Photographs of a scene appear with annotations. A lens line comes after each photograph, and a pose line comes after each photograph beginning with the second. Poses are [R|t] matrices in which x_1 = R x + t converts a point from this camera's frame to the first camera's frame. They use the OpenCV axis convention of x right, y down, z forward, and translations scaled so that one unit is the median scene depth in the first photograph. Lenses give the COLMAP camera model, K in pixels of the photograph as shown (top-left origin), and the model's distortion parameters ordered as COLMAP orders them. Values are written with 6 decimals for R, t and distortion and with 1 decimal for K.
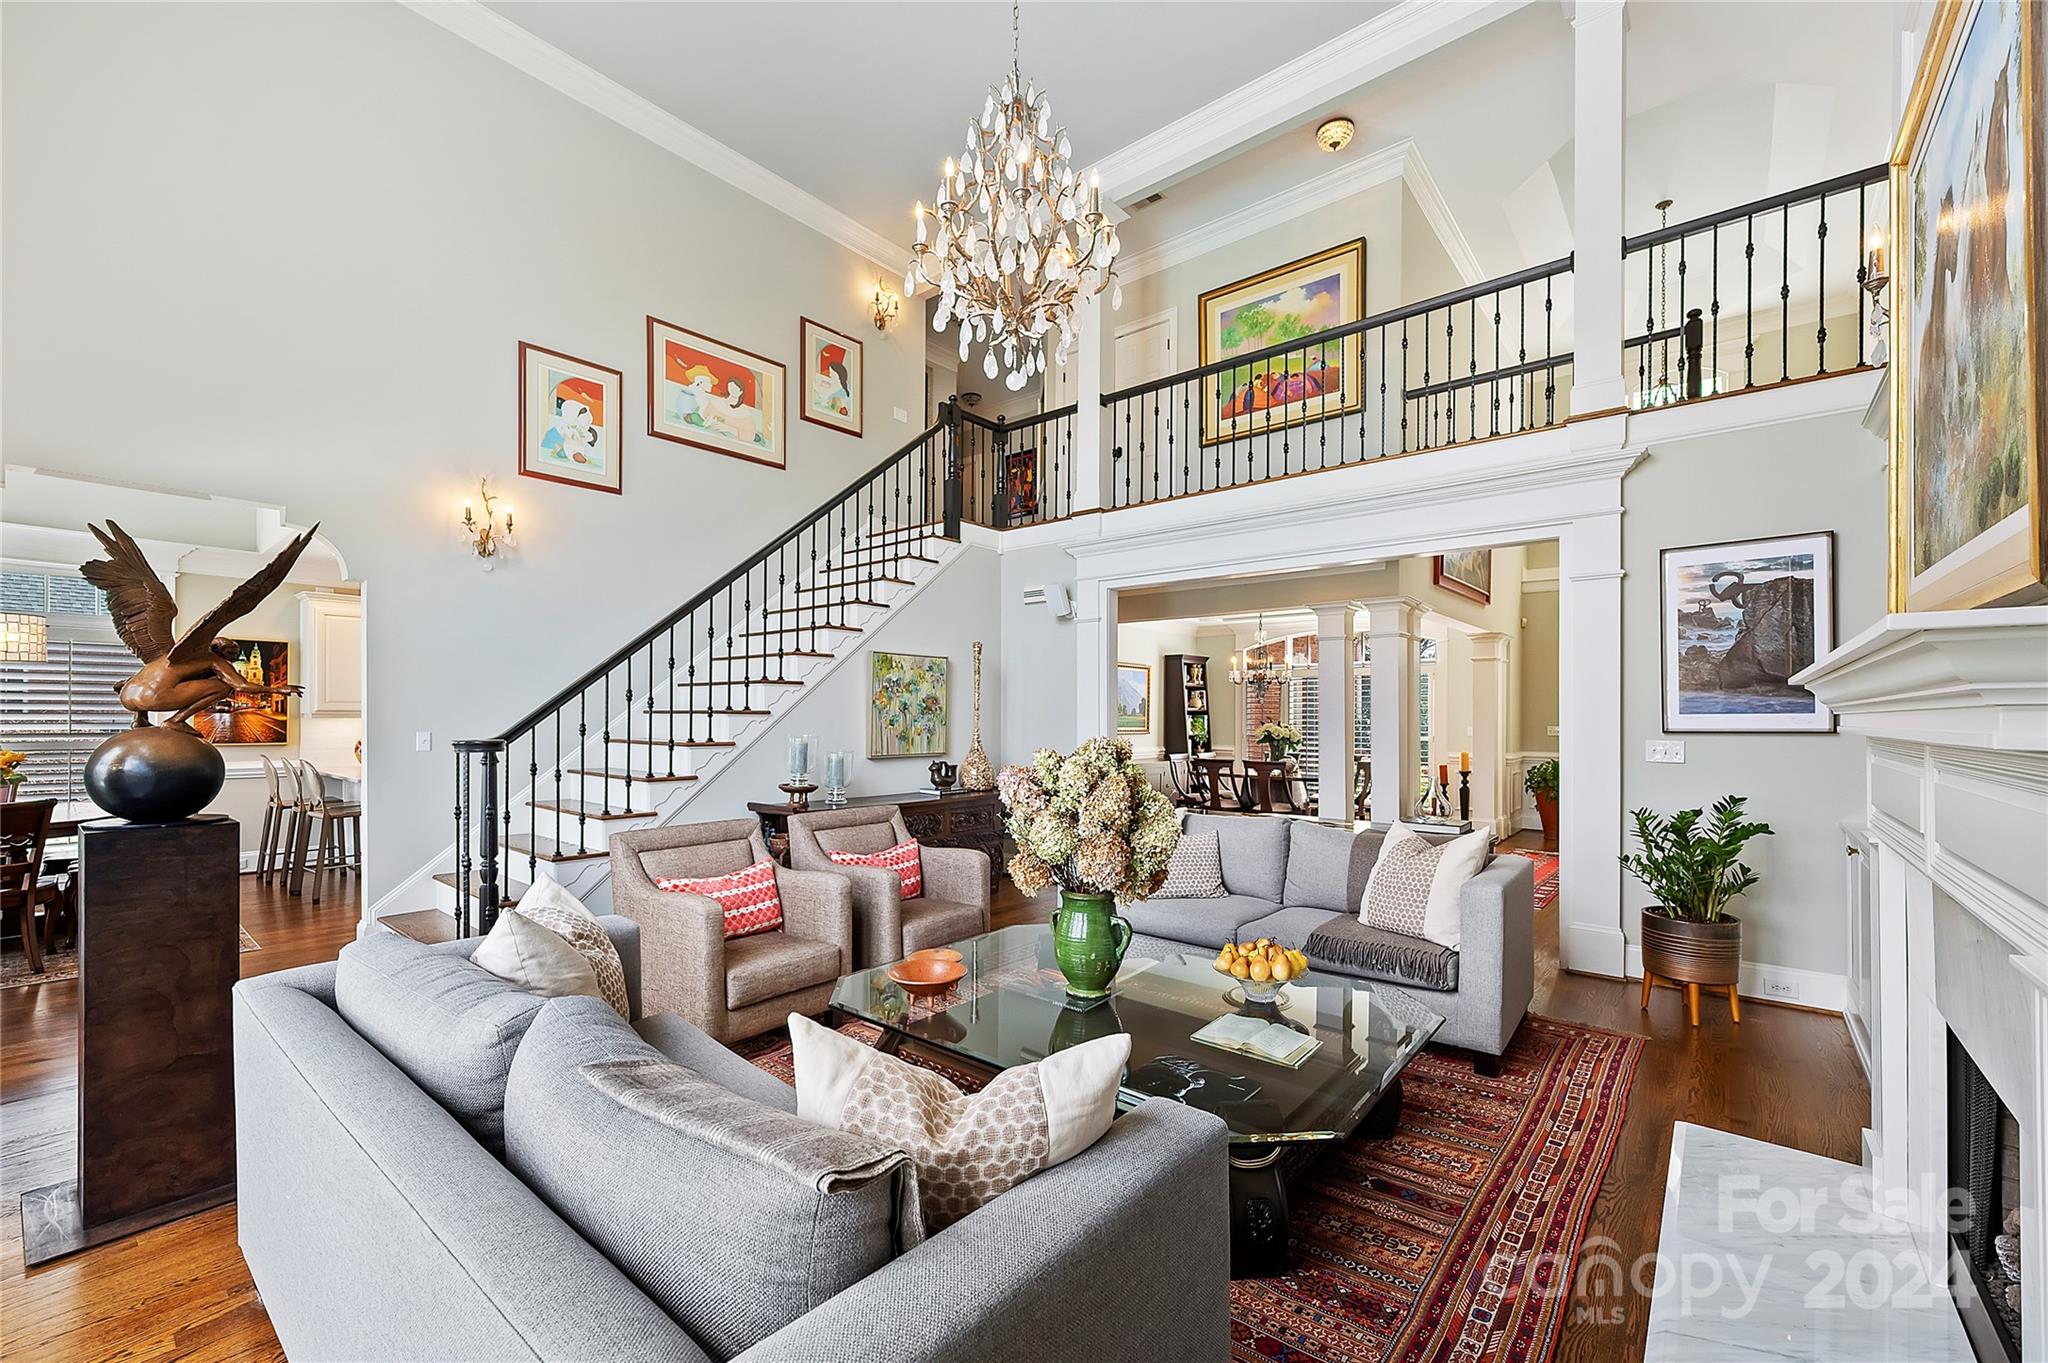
lens RADIAL K [[837.3, 0, 1024.4], [0, 837.3, 710.3], [0, 0, 1]] dist [0.001843, 0.000087]
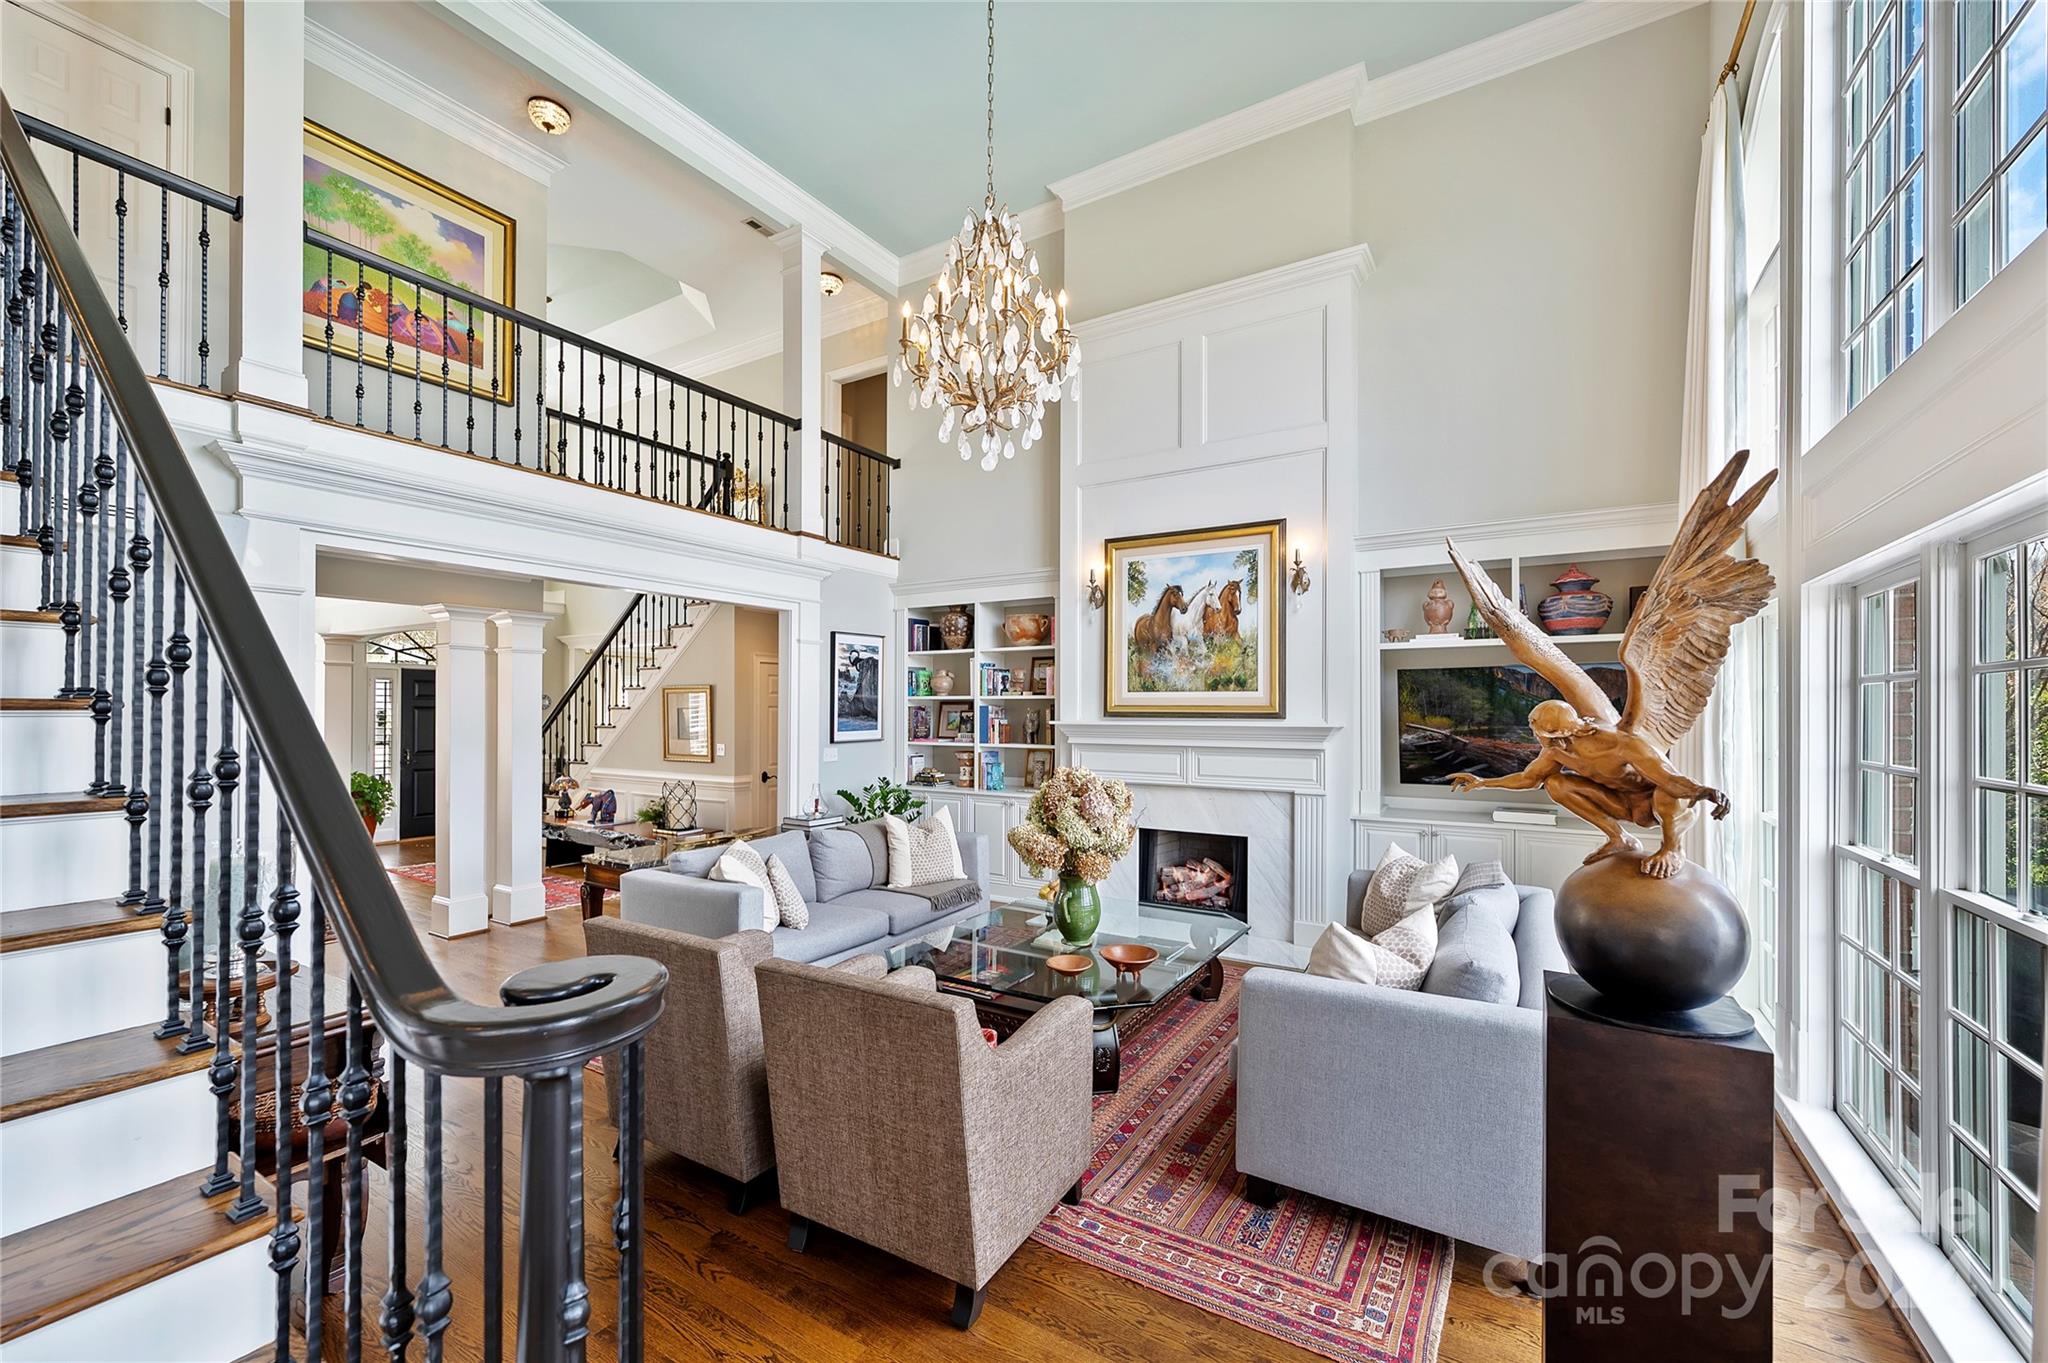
lens RADIAL K [[817.9, 0, 1024.7], [0, 817.9, 699.7], [0, 0, 1]] dist [-0.000035, 0.000028]
pose [[-0.142120, 0.009254, 0.989806, -0.628448], [-0.008205, 0.999911, -0.010526, -0.033142], [-0.989815, -0.009617, -0.142032, 0.628788]]
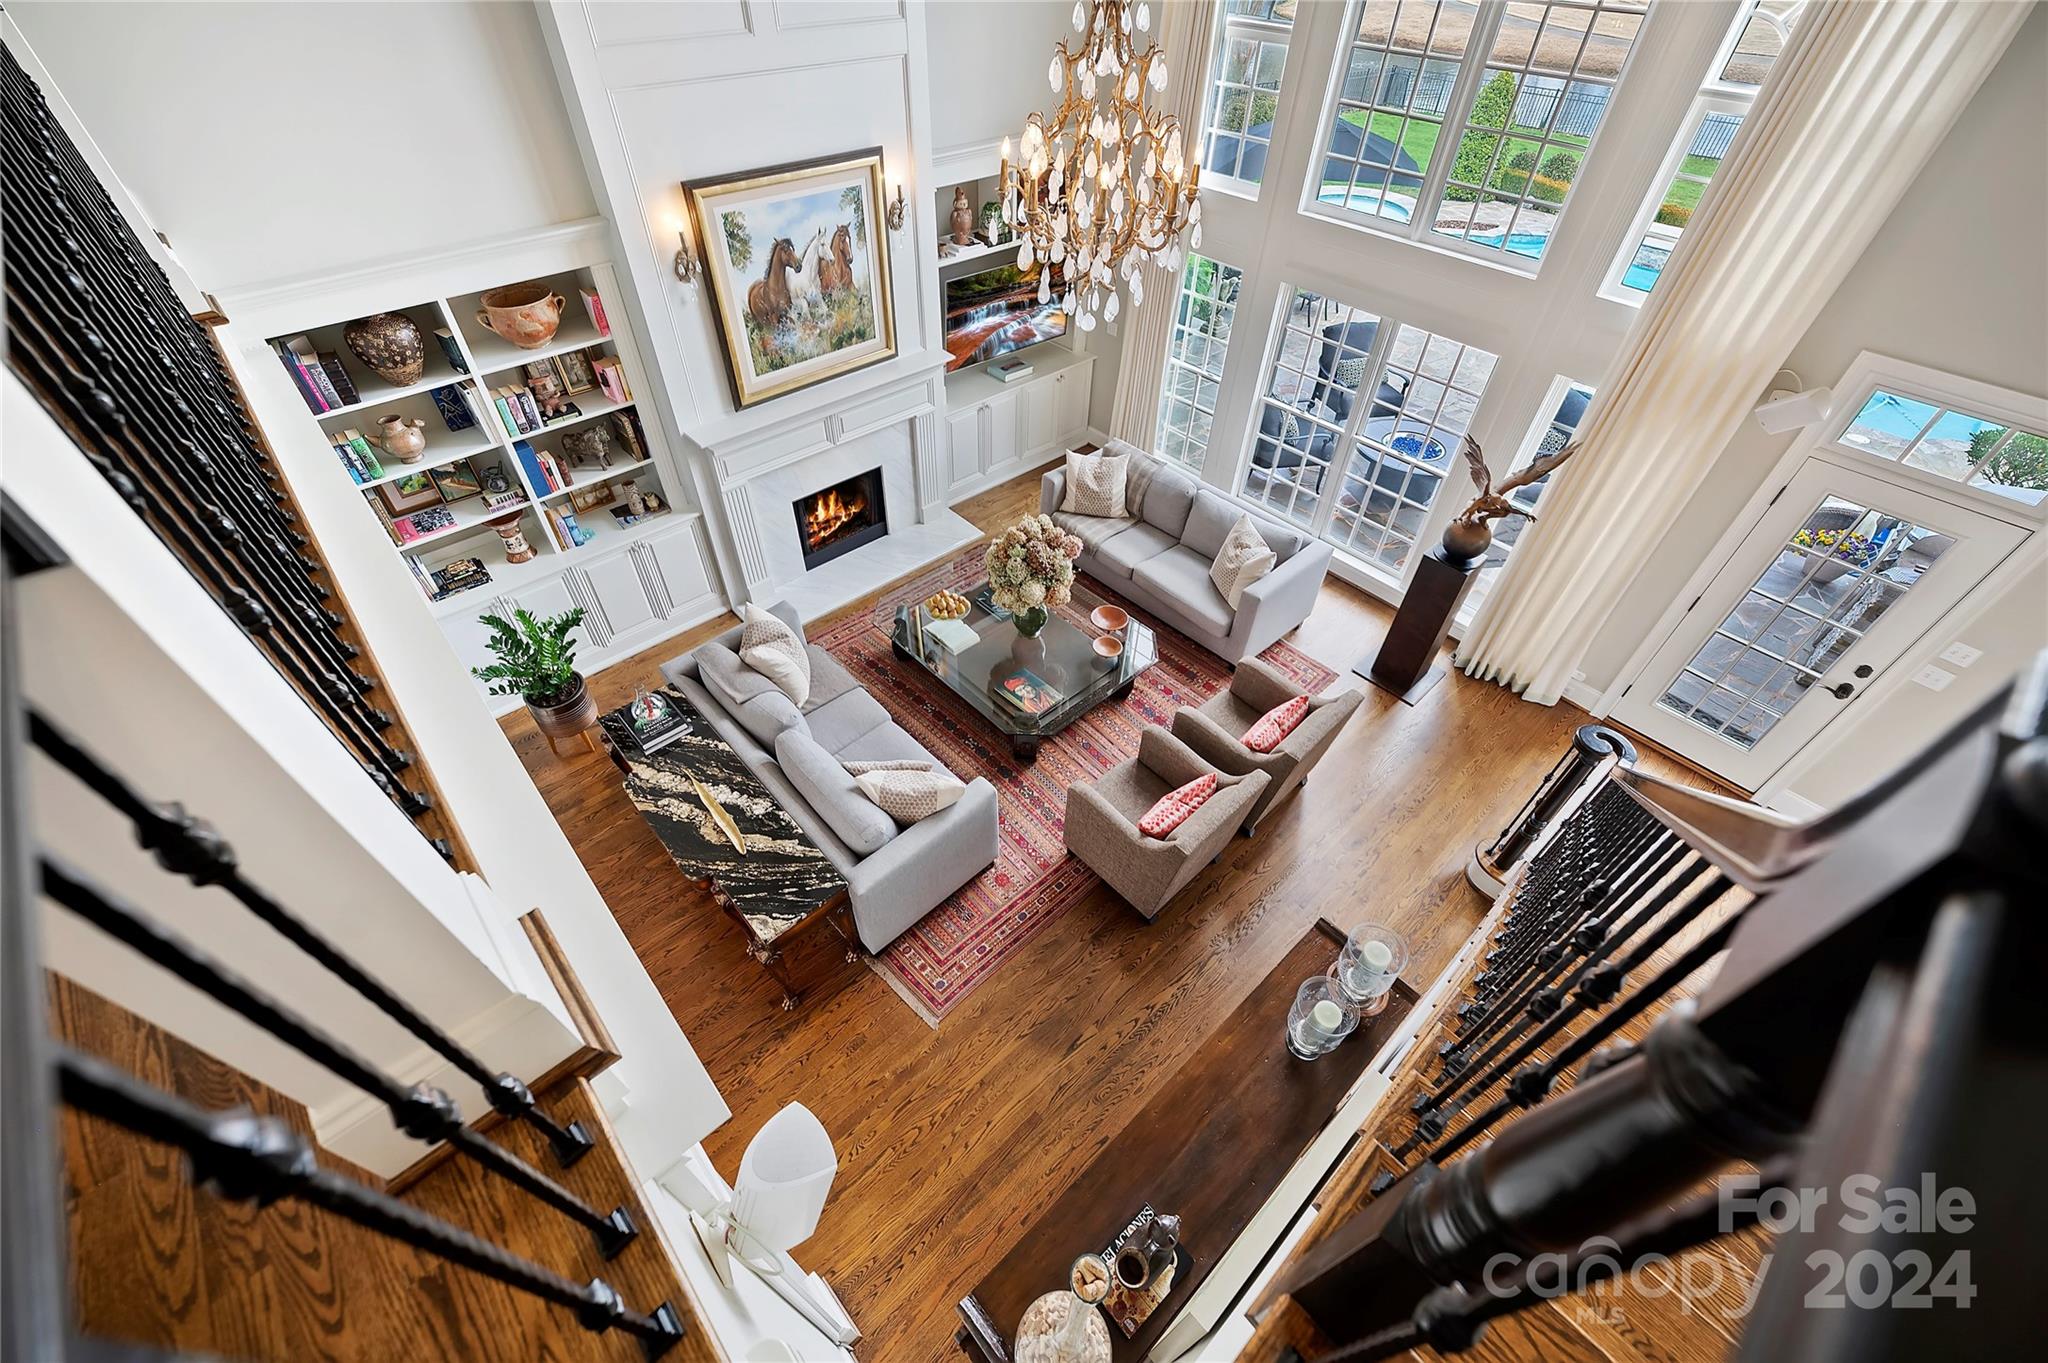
lens RADIAL K [[812.7, 0, 1016.5], [0, 812.7, 678.6], [0, 0, 1]] dist [-0.003620, -0.000429]
pose [[-0.988855, -0.117608, 0.091290, -0.037408], [-0.019577, 0.710567, 0.703357, -0.459787], [-0.147588, 0.693731, -0.704950, 1.186809]]
